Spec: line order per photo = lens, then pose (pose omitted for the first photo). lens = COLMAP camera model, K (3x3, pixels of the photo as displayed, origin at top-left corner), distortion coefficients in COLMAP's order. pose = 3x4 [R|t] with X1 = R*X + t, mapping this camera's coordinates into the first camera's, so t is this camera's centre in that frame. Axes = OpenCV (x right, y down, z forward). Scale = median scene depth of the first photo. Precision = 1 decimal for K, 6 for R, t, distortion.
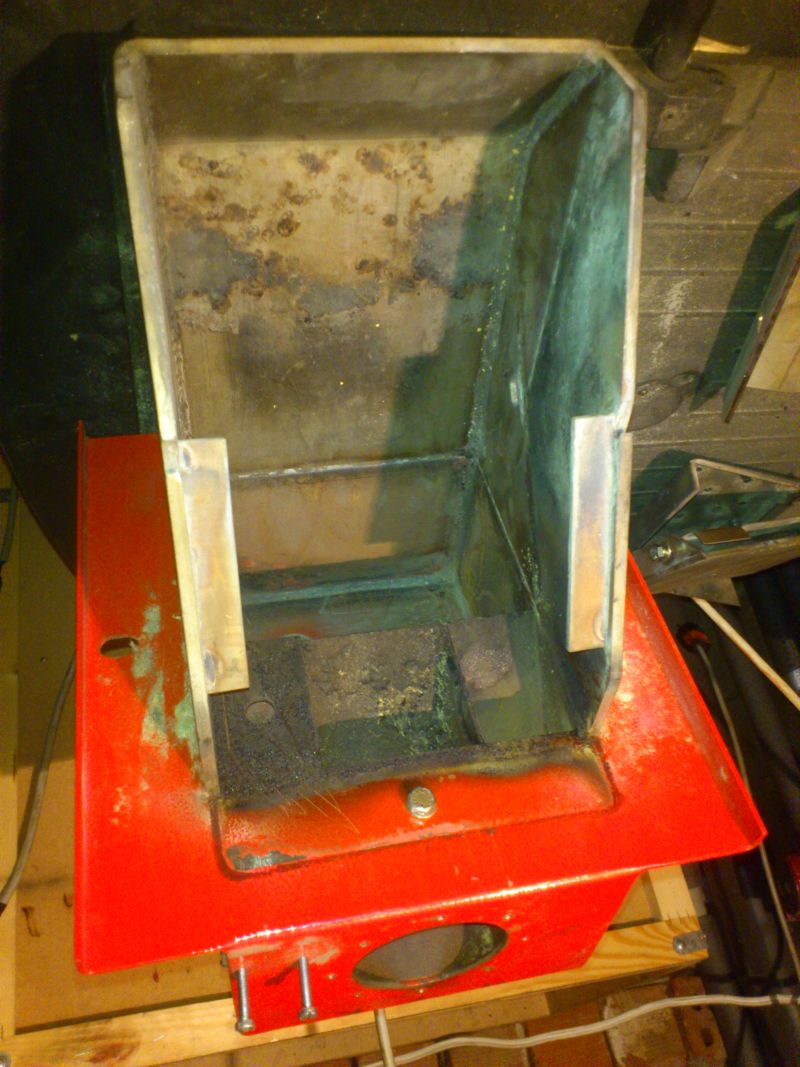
lens RADIAL K [[974.1, 0, 400.0], [0, 974.1, 533.5], [0, 0, 1]] dist [0.015726, -0.086713]
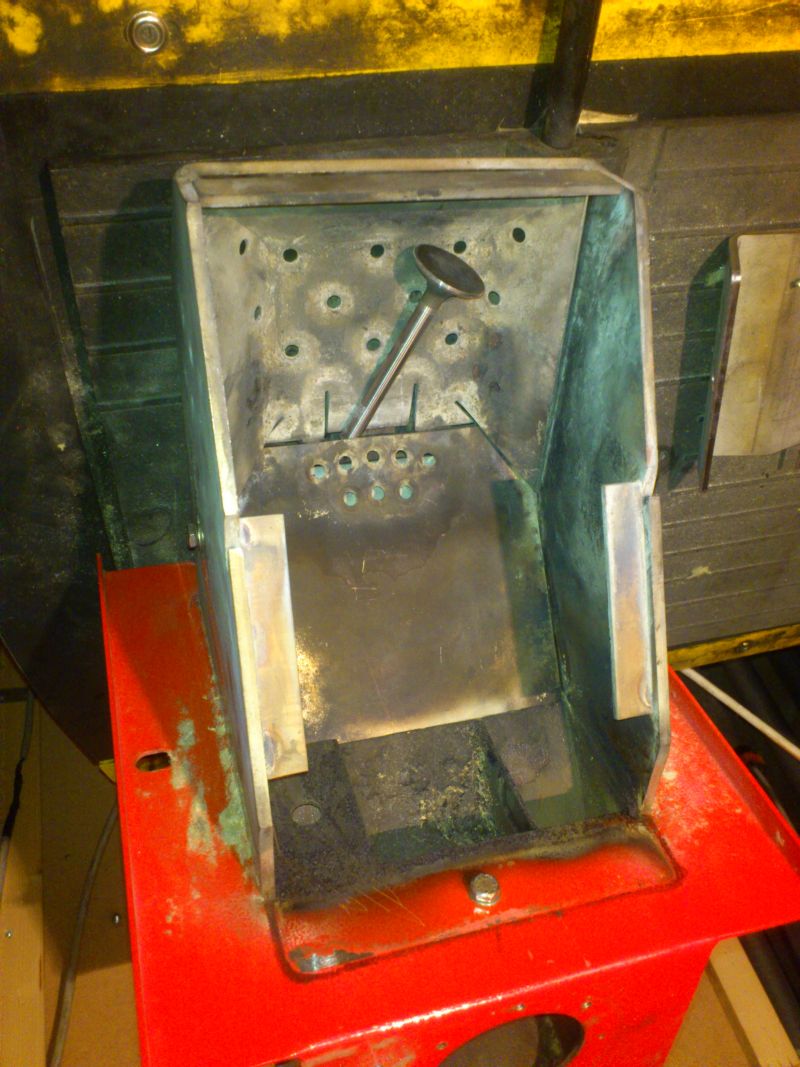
lens RADIAL K [[974.1, 0, 400.0], [0, 974.1, 533.5], [0, 0, 1]] dist [0.015726, -0.086713]
pose [[0.996339, -0.057323, 0.063418, -0.102808], [0.068988, 0.977259, -0.200512, 0.118089], [-0.050482, 0.204153, 0.977636, -0.015521]]
